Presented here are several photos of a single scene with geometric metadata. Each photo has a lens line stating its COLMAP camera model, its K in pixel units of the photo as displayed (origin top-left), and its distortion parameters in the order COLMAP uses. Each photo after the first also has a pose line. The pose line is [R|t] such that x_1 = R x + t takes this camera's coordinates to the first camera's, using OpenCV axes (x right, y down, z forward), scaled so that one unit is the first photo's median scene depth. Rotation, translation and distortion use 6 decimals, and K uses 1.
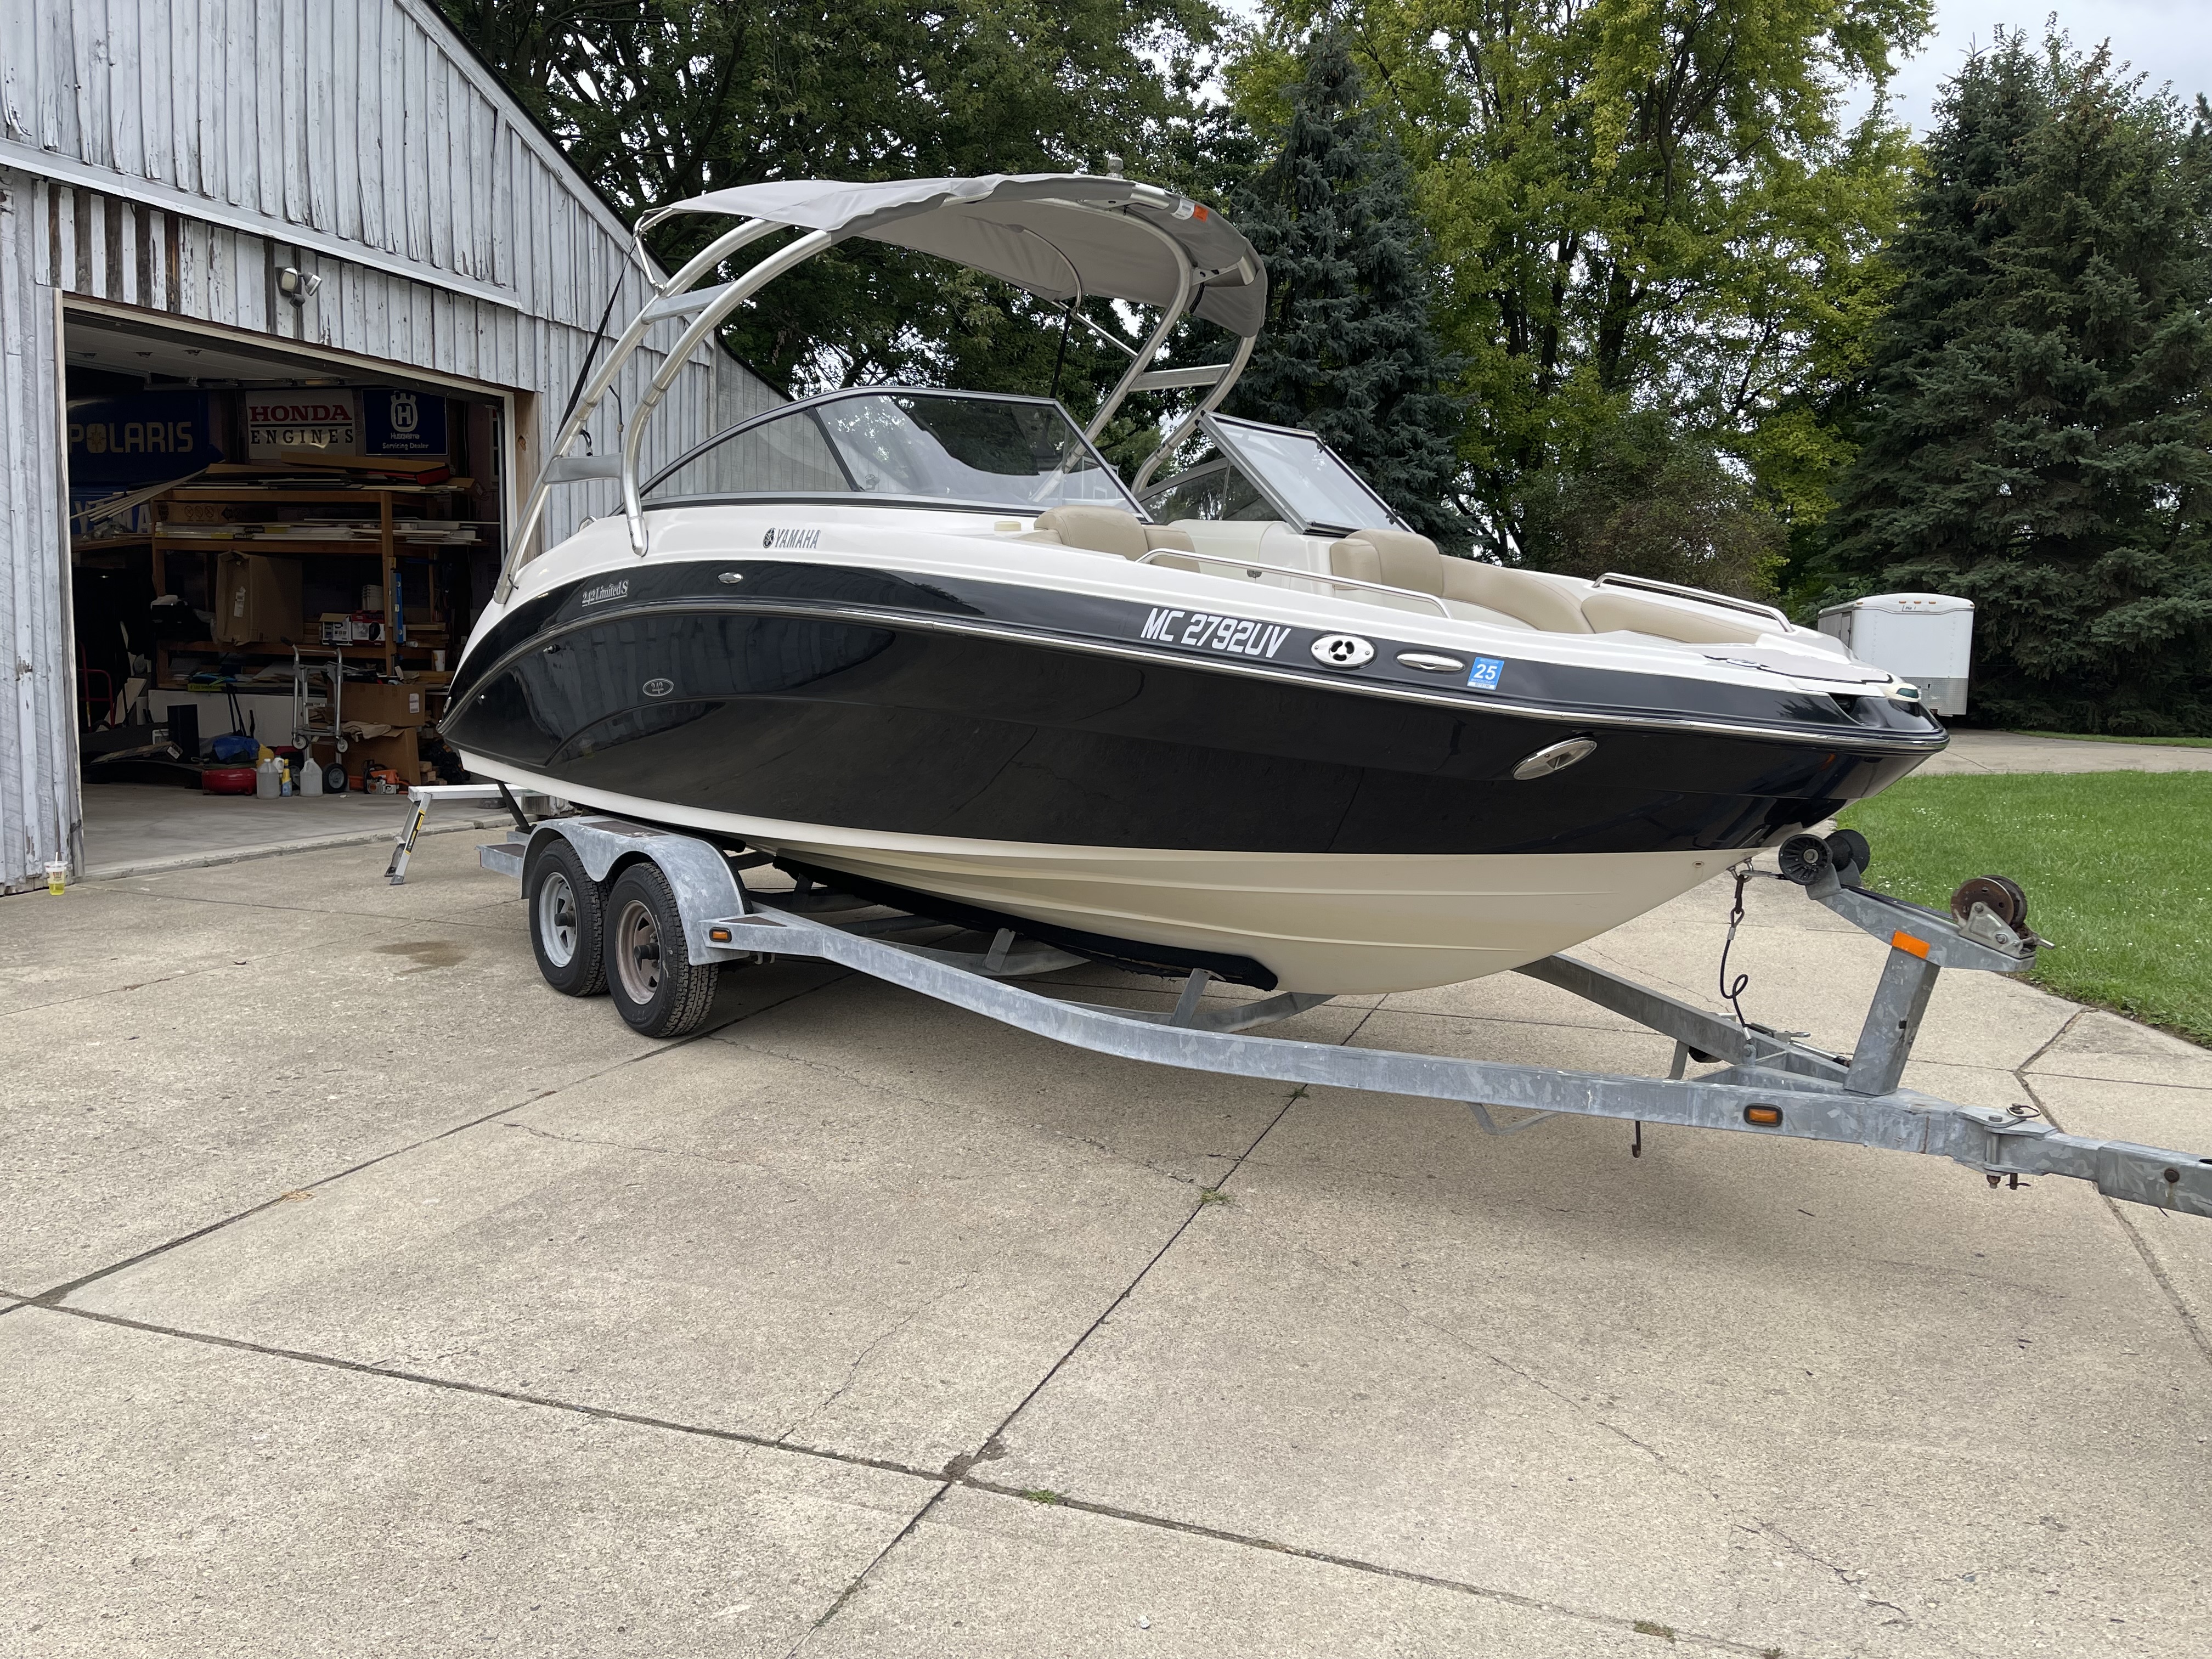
lens RADIAL K [[1677.3, 0, 1110.0], [0, 1677.3, 824.2], [0, 0, 1]] dist [0.067776, -0.086269]
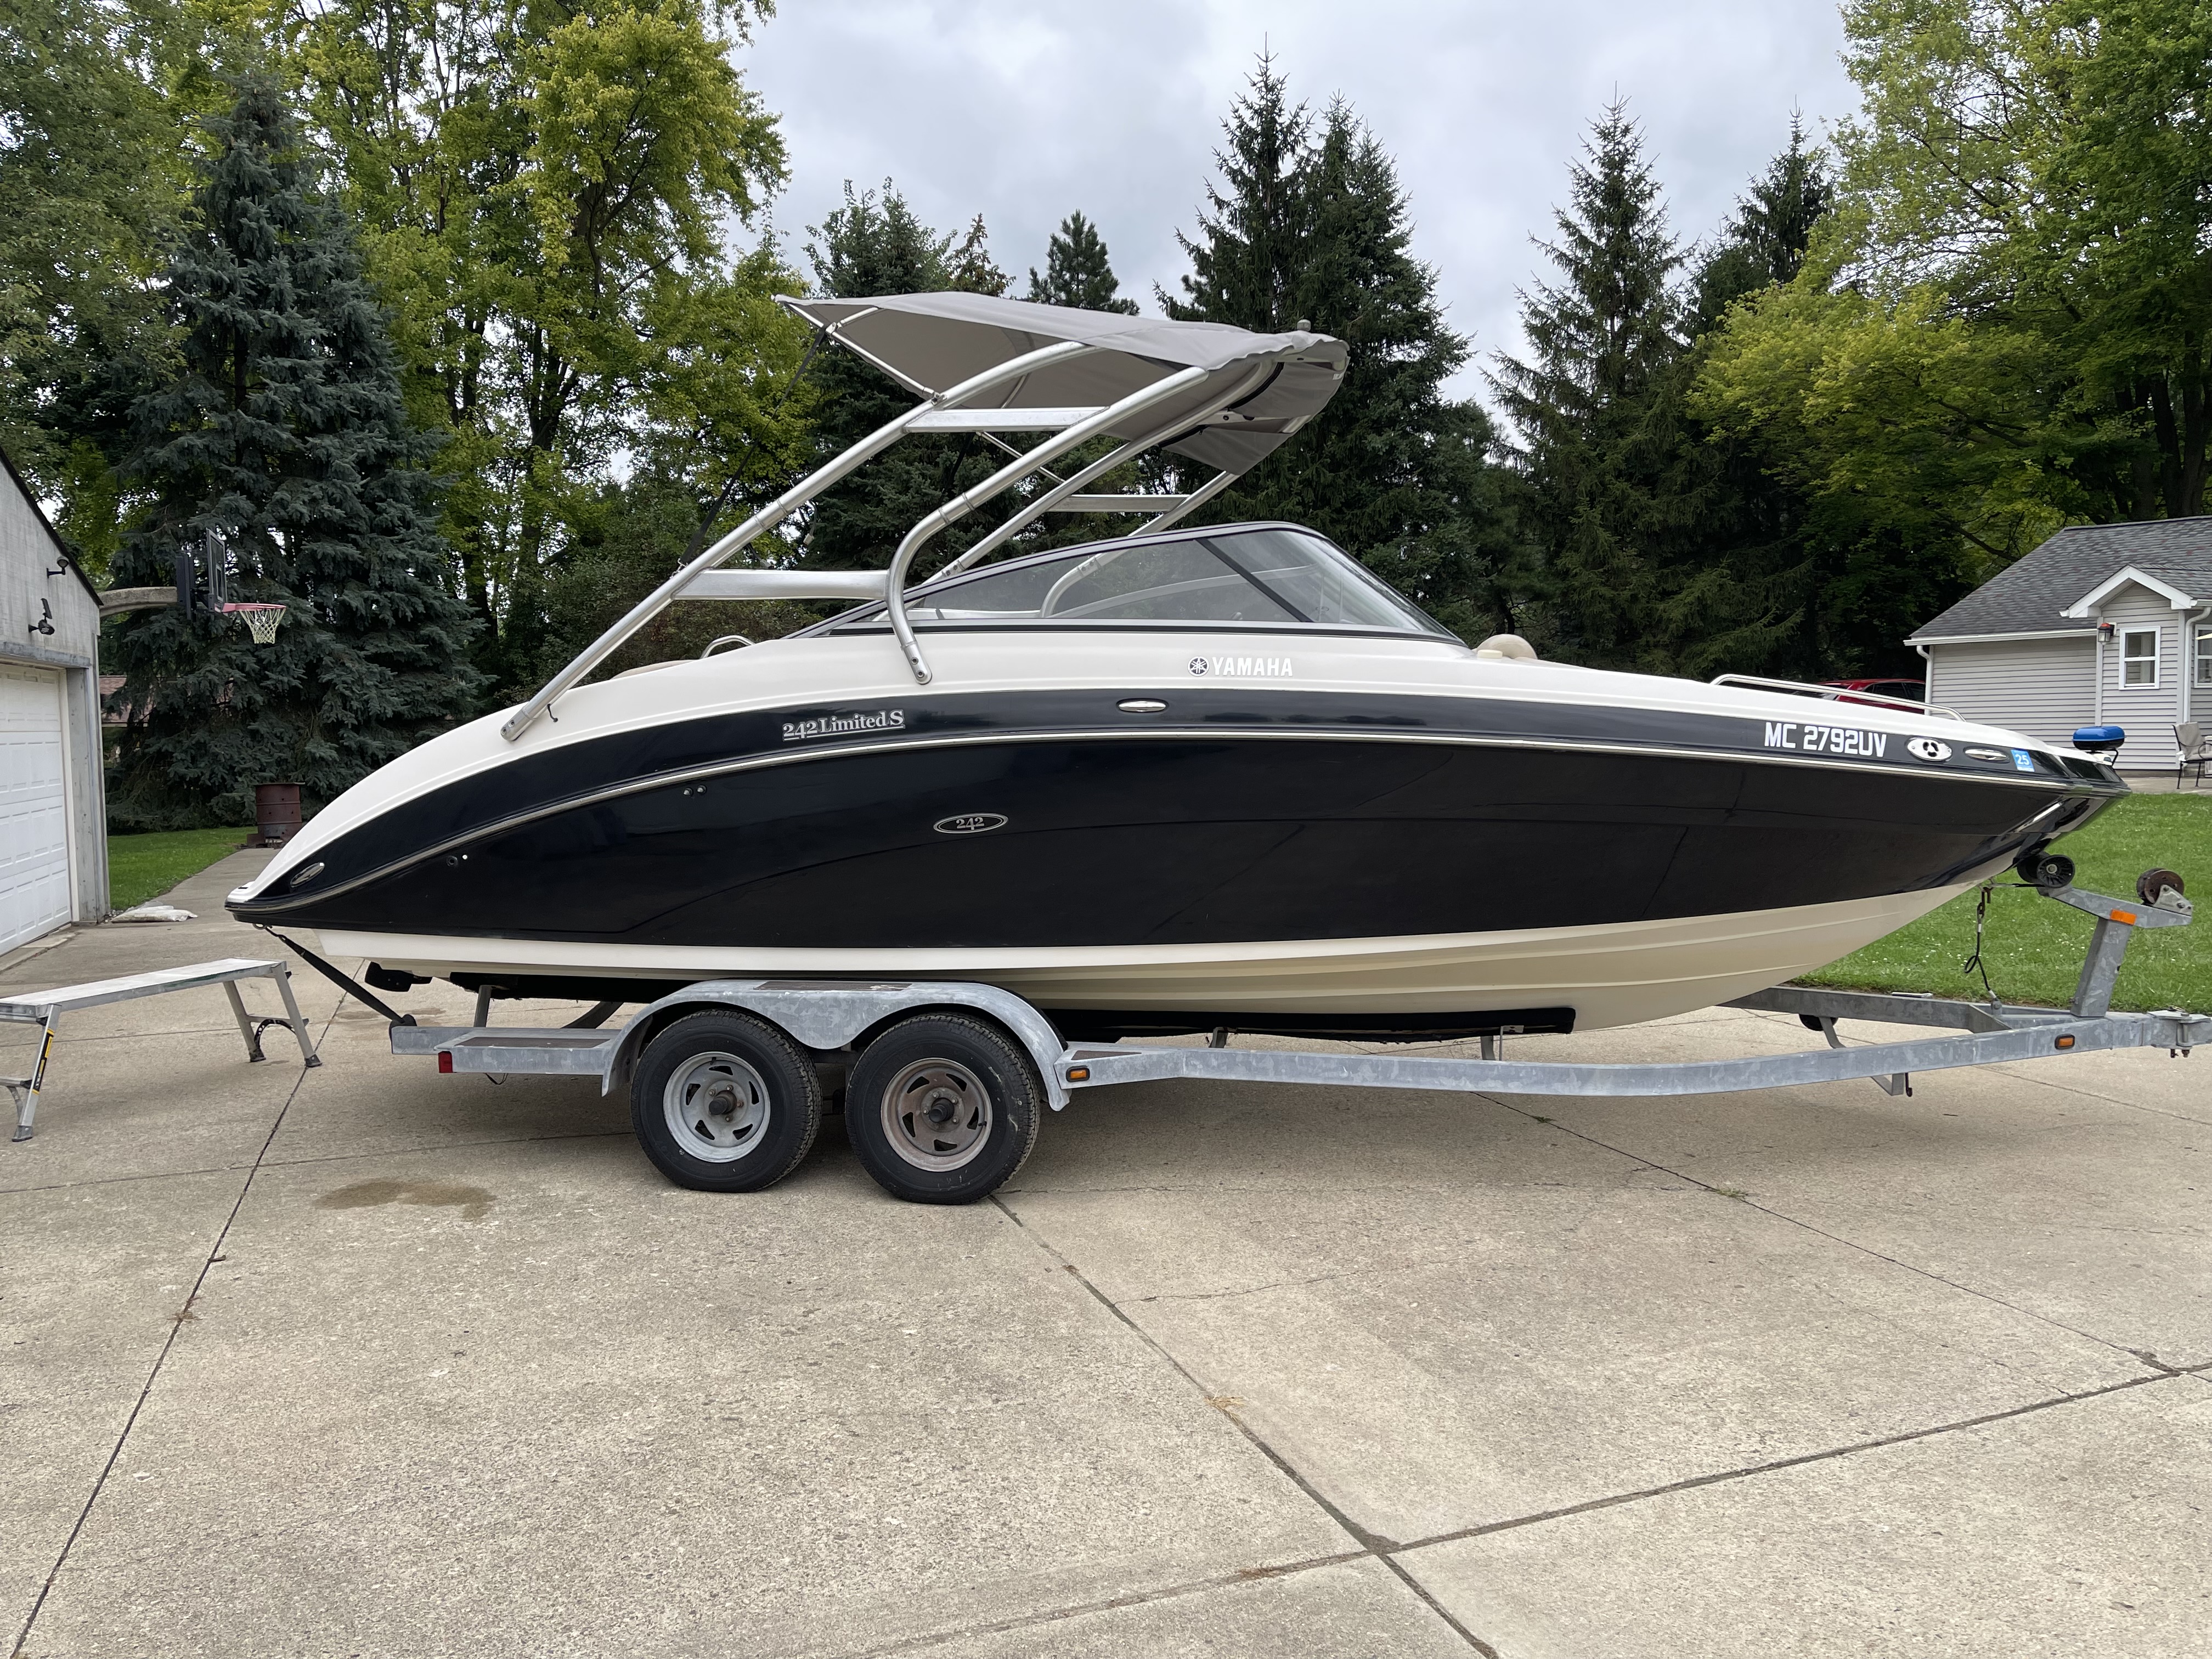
lens RADIAL K [[1677.3, 0, 1108.9], [0, 1677.3, 834.0], [0, 0, 1]] dist [0.067776, -0.086269]
pose [[0.761475, -0.079256, 0.643330, -0.791380], [0.104623, 0.994511, -0.001316, -0.064677], [-0.639695, 0.068309, 0.765588, 0.238998]]
